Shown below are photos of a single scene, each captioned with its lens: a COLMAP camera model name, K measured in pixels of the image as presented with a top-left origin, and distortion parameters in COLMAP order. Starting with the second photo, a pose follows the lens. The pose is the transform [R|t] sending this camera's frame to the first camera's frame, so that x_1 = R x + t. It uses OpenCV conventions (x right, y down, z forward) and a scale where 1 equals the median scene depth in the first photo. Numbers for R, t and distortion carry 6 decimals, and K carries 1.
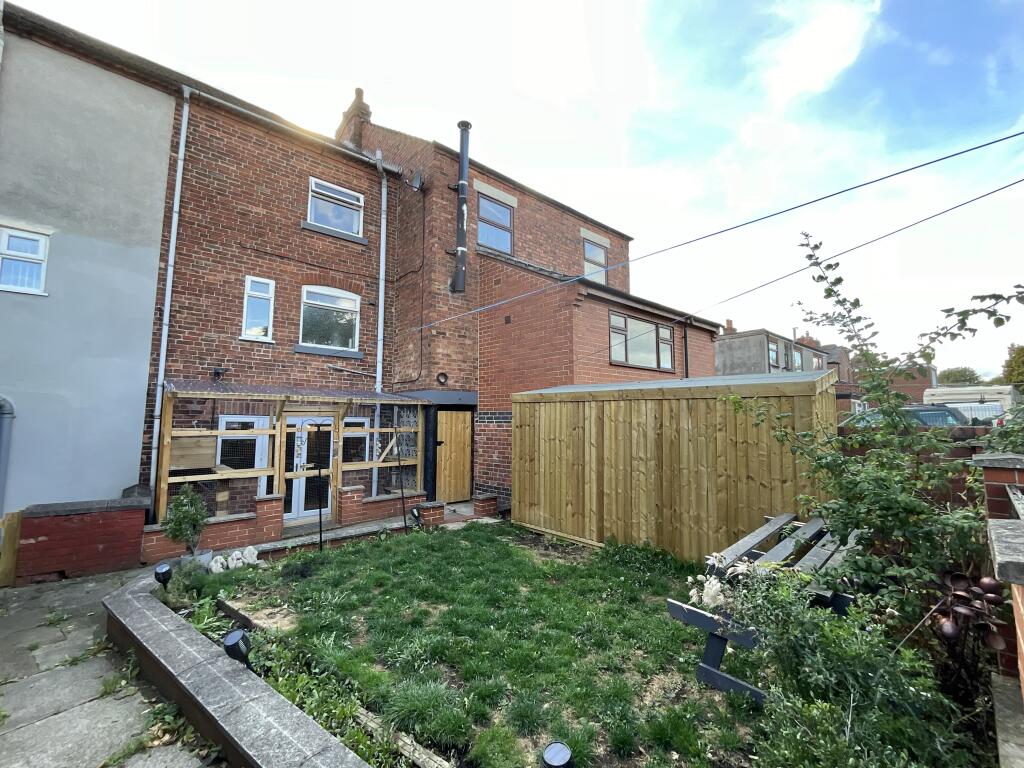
lens RADIAL K [[417.8, 0, 512.0], [0, 417.8, 384.0], [0, 0, 1]] dist [-0.001416, -0.000127]
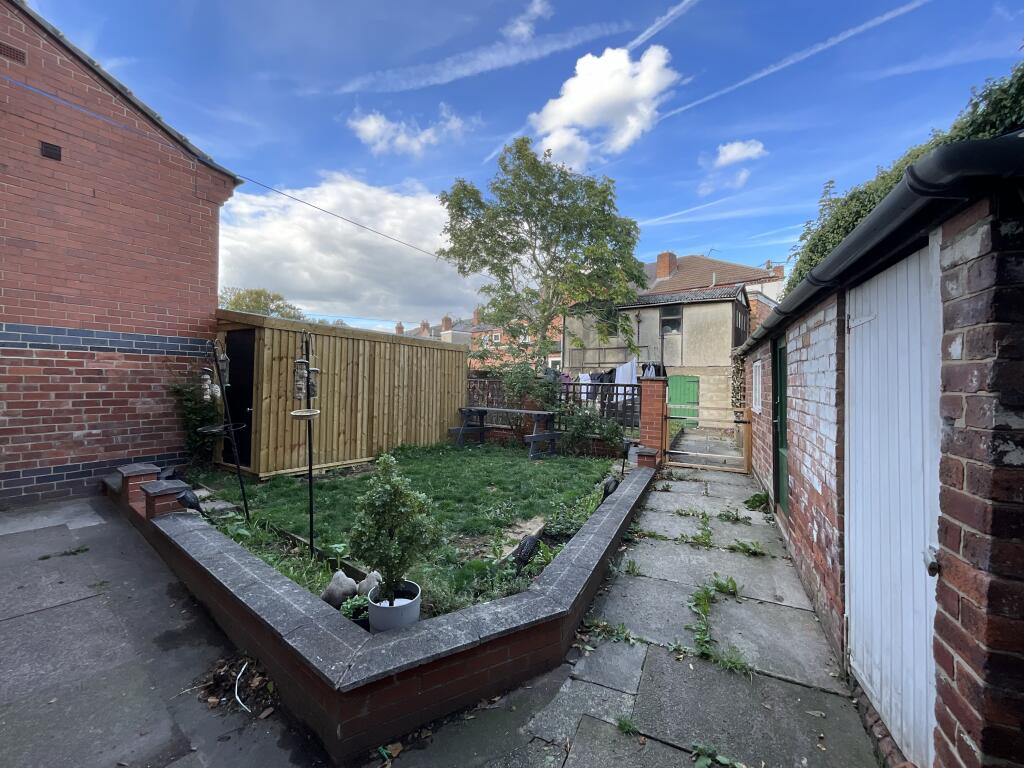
lens RADIAL K [[417.8, 0, 512.0], [0, 417.8, 384.0], [0, 0, 1]] dist [-0.001416, -0.000127]
pose [[-0.183798, -0.021009, 0.982740, -1.020750], [-0.108682, 0.994076, 0.000925, 0.115828], [-0.976937, -0.106636, -0.184992, 0.807495]]
